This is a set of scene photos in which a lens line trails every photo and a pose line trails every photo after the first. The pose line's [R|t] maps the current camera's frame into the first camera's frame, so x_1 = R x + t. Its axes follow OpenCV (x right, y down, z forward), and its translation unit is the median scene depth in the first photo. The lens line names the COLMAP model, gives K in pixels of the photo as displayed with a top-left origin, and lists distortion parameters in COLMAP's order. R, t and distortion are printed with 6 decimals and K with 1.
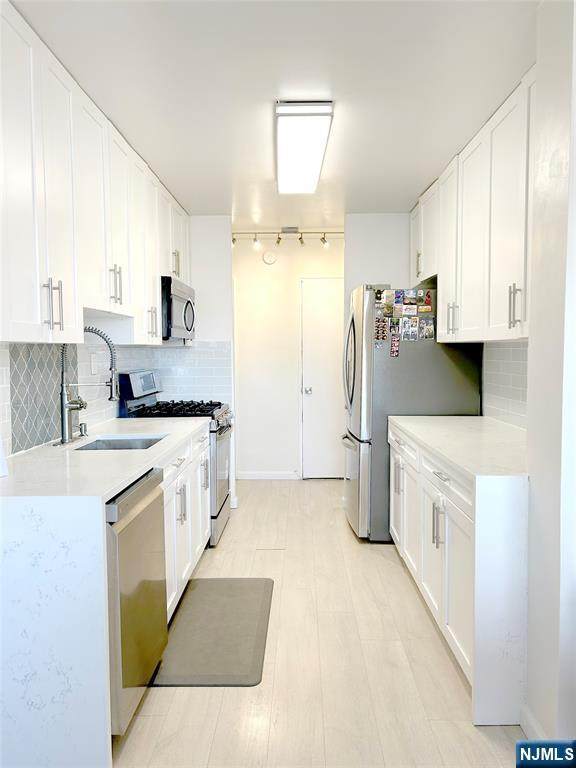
lens RADIAL K [[583.6, 0, 288.0], [0, 583.6, 384.0], [0, 0, 1]] dist [0.005091, -0.000995]
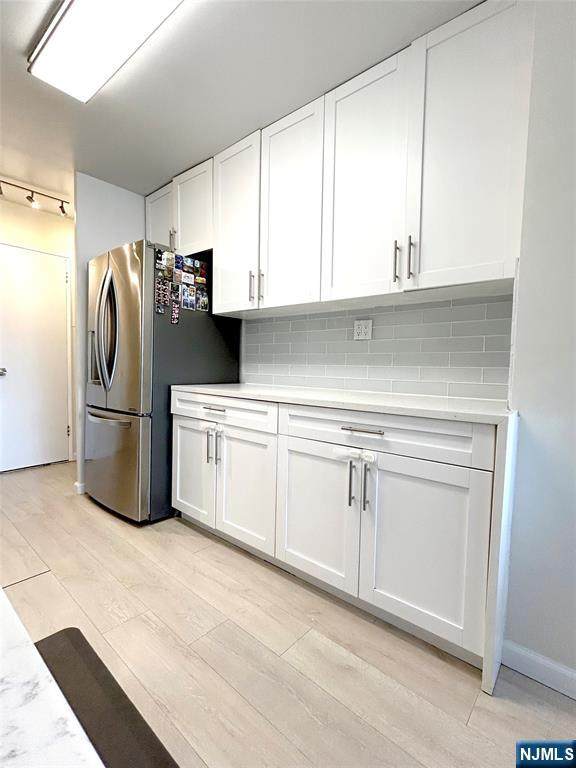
lens RADIAL K [[355.0, 0, 288.0], [0, 355.0, 384.0], [0, 0, 1]] dist [-0.001155, 0.000482]
pose [[0.626150, -0.023309, 0.779354, -0.160922], [0.020131, 0.999703, 0.013726, 0.048783], [-0.779443, 0.007094, 0.626433, 0.488708]]
